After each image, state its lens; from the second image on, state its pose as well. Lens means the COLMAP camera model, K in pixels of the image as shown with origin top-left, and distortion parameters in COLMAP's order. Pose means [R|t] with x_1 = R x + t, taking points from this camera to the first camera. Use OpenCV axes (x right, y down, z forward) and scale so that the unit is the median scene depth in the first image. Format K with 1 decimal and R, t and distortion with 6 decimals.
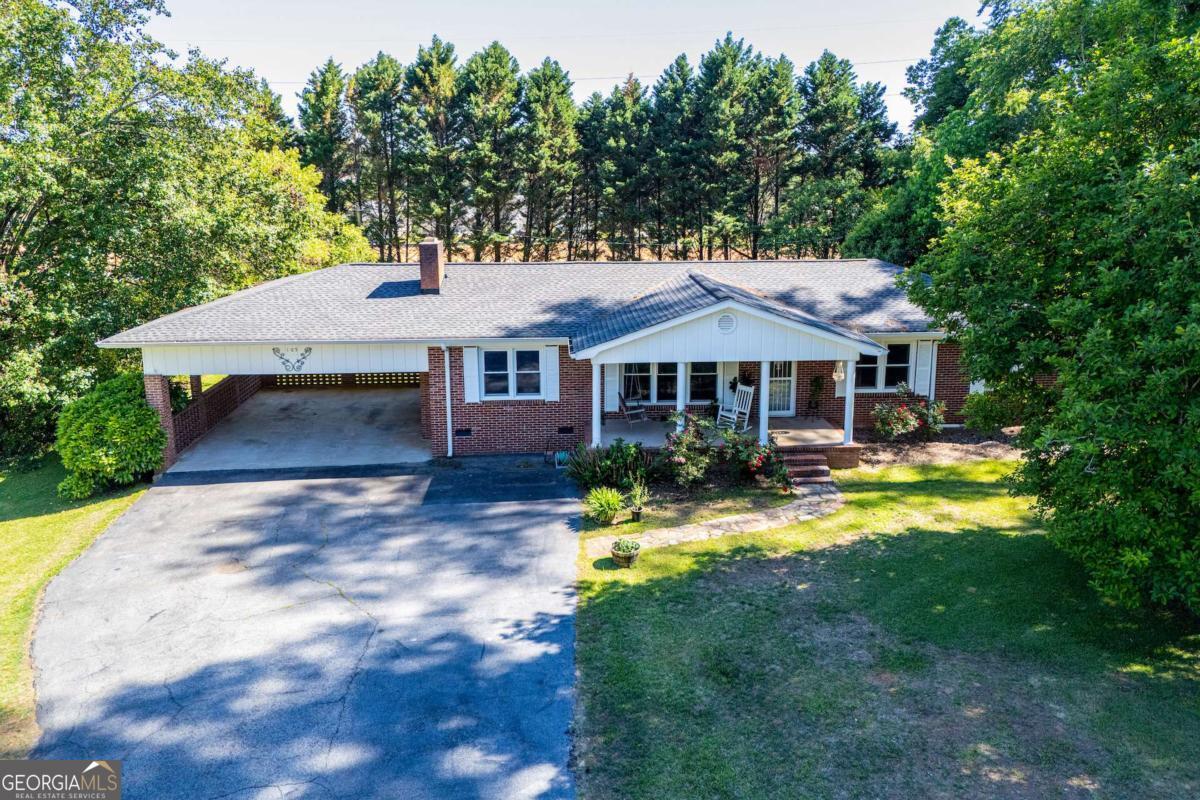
lens RADIAL K [[879.3, 0, 600.0], [0, 879.3, 400.0], [0, 0, 1]] dist [0.041540, -0.002866]
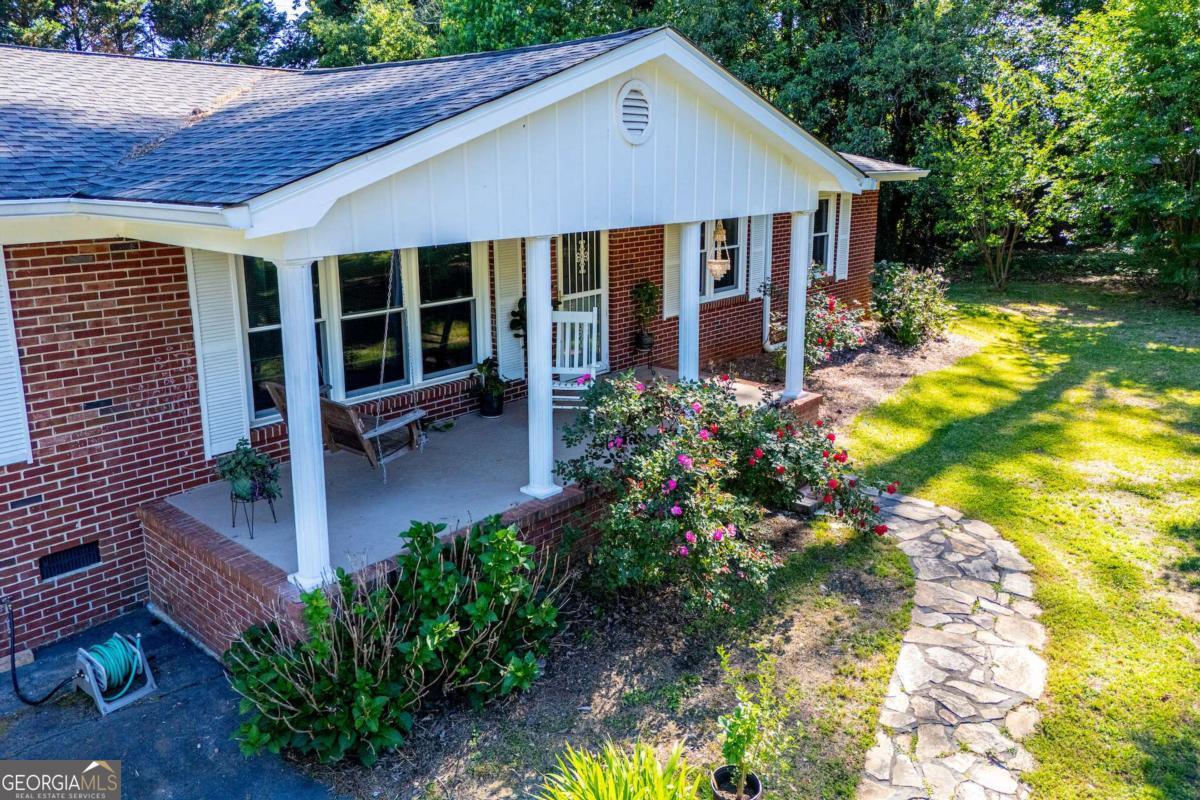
lens RADIAL K [[879.3, 0, 600.0], [0, 879.3, 400.0], [0, 0, 1]] dist [0.041540, -0.002866]
pose [[0.703751, -0.189712, 0.684649, -0.122002], [0.191942, 0.978622, 0.073873, -0.003570], [-0.684027, 0.079425, 0.725119, 0.791819]]
